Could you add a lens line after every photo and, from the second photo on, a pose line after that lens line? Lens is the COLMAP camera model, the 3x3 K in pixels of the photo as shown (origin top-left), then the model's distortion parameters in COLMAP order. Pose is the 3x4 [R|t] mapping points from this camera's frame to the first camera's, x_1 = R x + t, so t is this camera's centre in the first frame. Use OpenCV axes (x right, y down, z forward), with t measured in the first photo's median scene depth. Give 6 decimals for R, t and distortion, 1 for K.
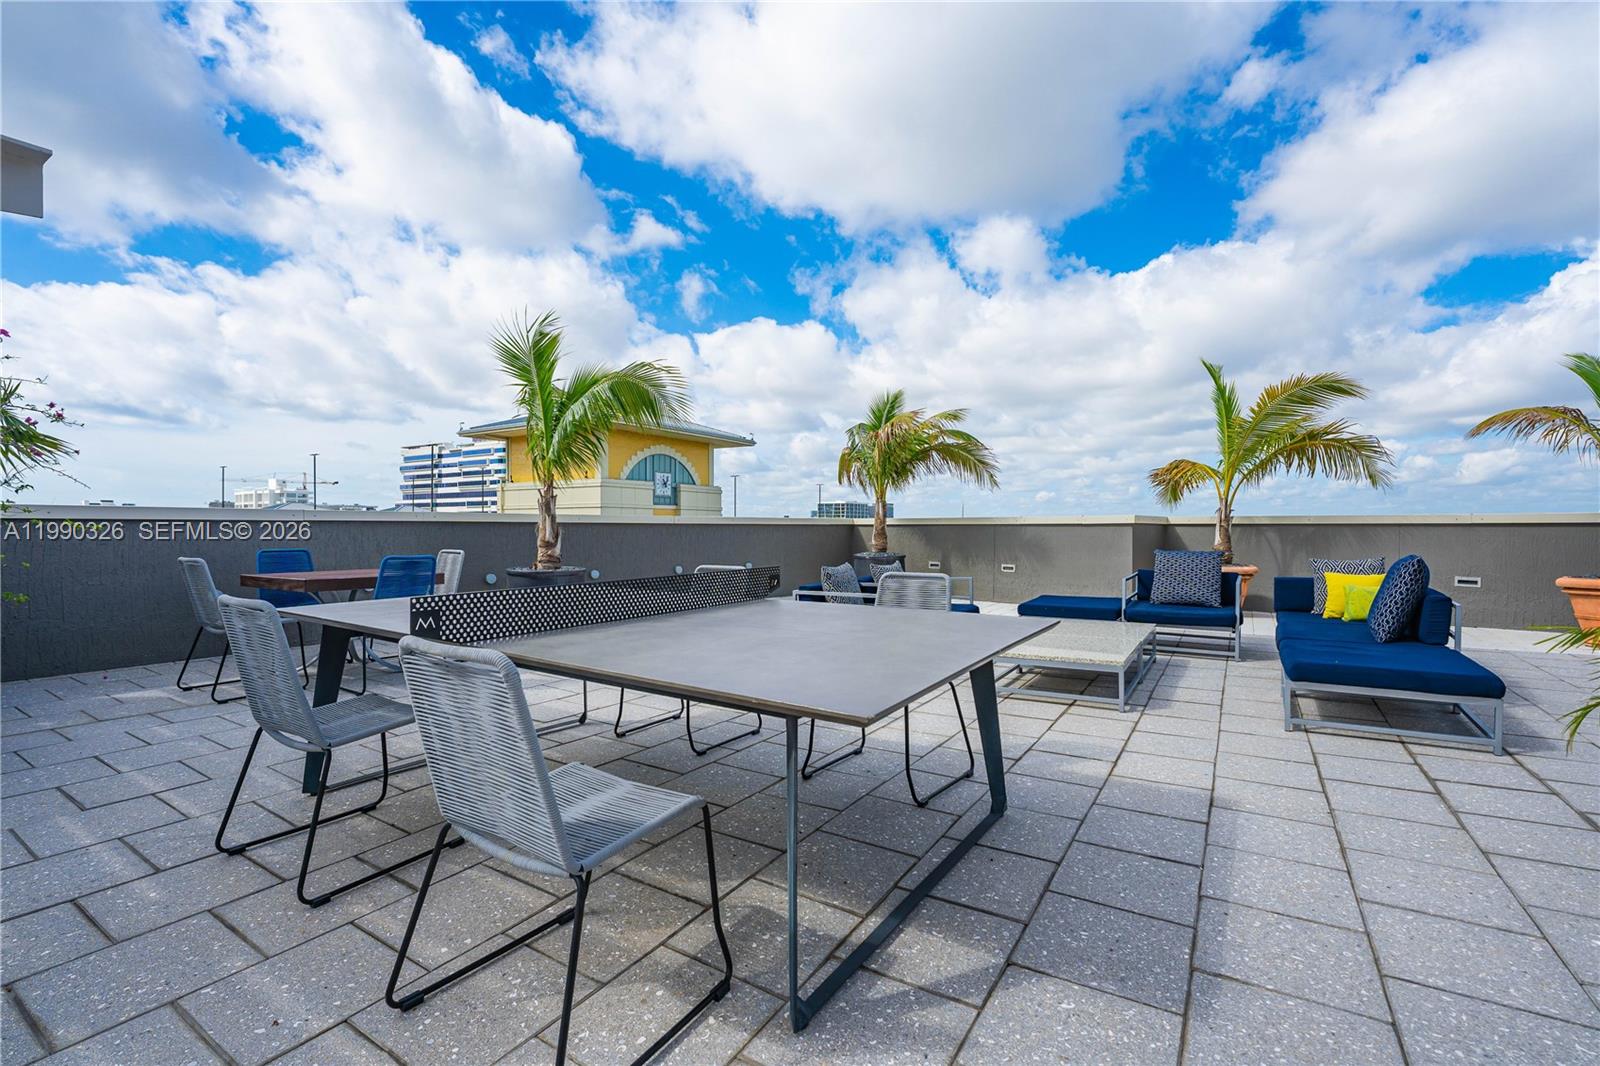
lens RADIAL K [[700.8, 0, 797.4], [0, 700.8, 552.3], [0, 0, 1]] dist [0.001582, 0.000100]
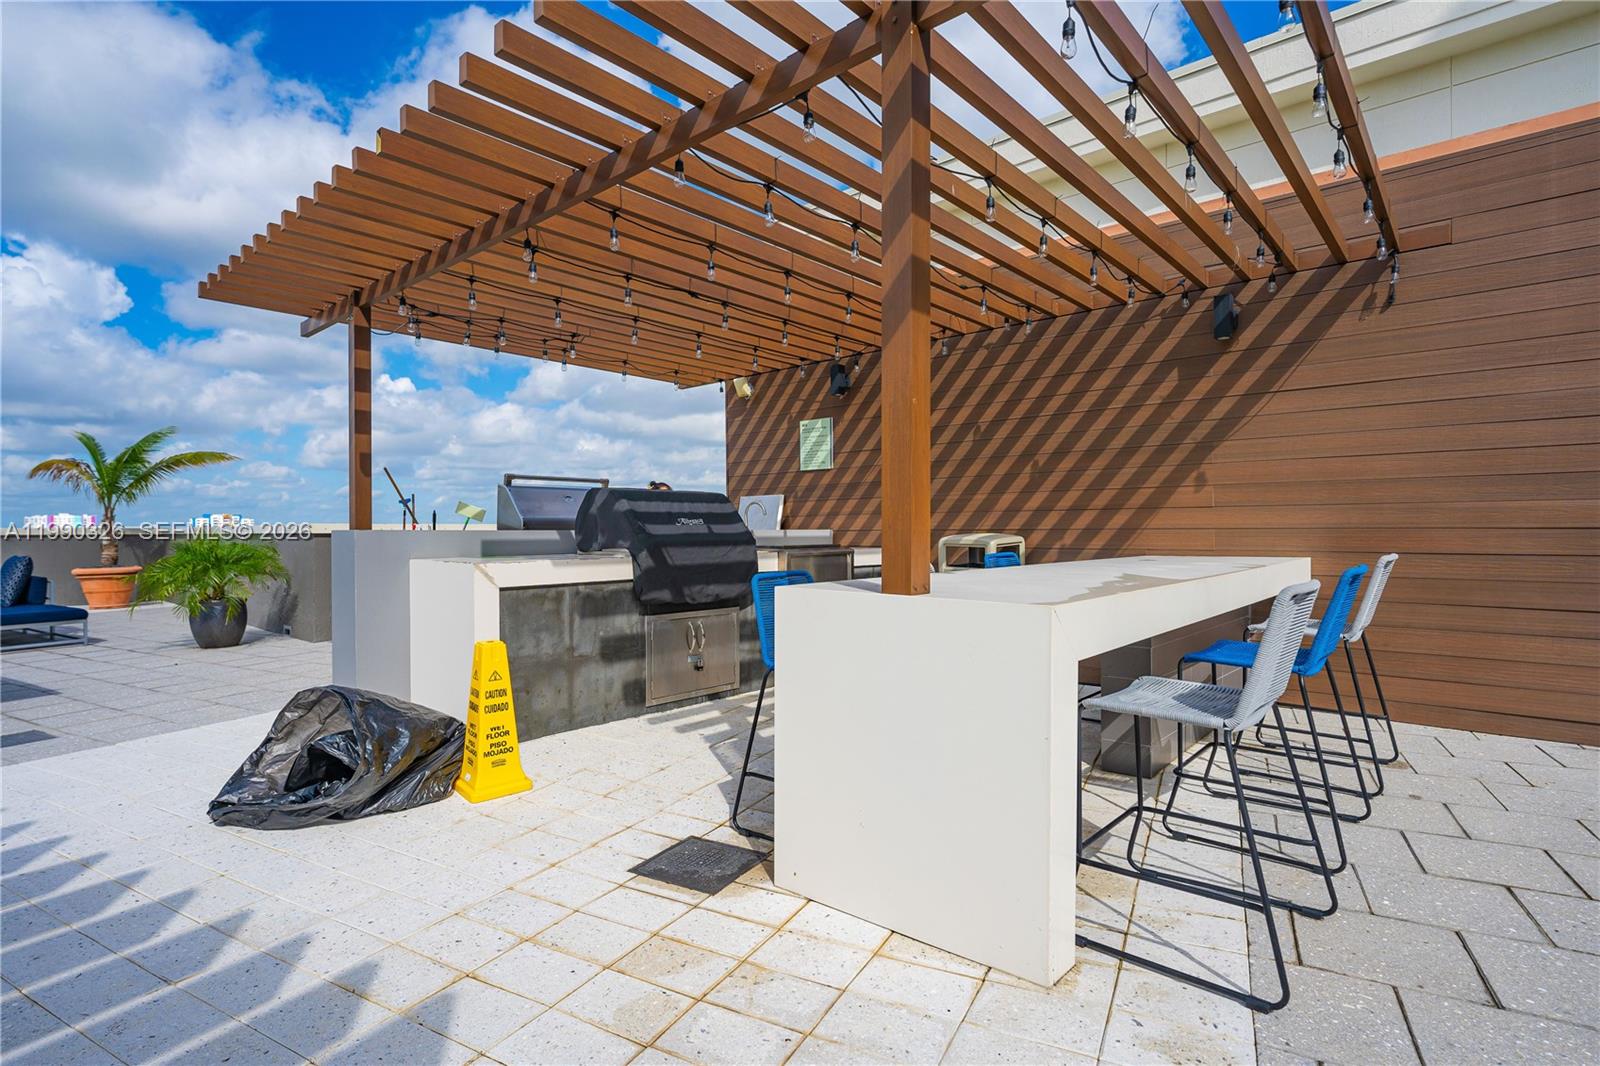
lens RADIAL K [[783.6, 0, 800.0], [0, 783.6, 533.0], [0, 0, 1]] dist [-0.005108, -0.001122]
pose [[-0.080345, -0.001215, 0.996766, -0.697095], [0.037840, 0.999275, 0.004269, 0.006311], [-0.996049, 0.038060, -0.080241, -0.460229]]
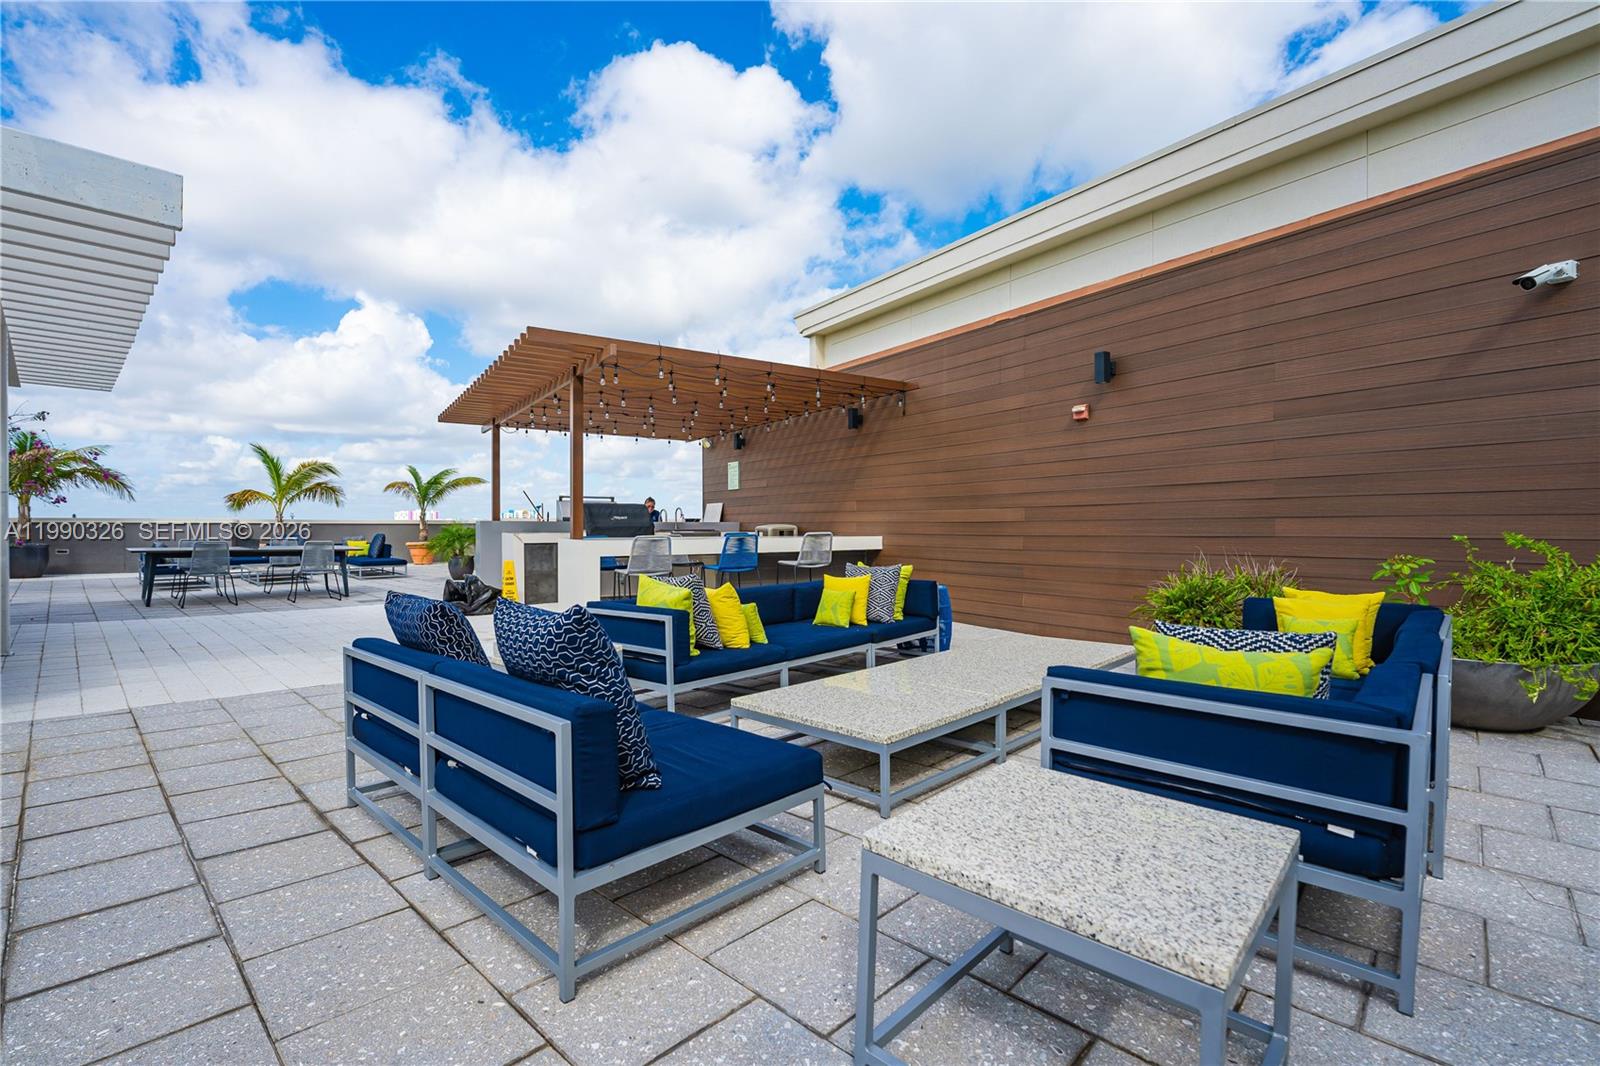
lens RADIAL K [[715.9, 0, 795.5], [0, 715.9, 504.4], [0, 0, 1]] dist [0.003066, 0.000167]
pose [[0.193557, 0.031893, 0.980570, -1.281773], [0.029562, 0.998828, -0.038322, 0.031986], [-0.980644, 0.036405, 0.192387, -0.998548]]
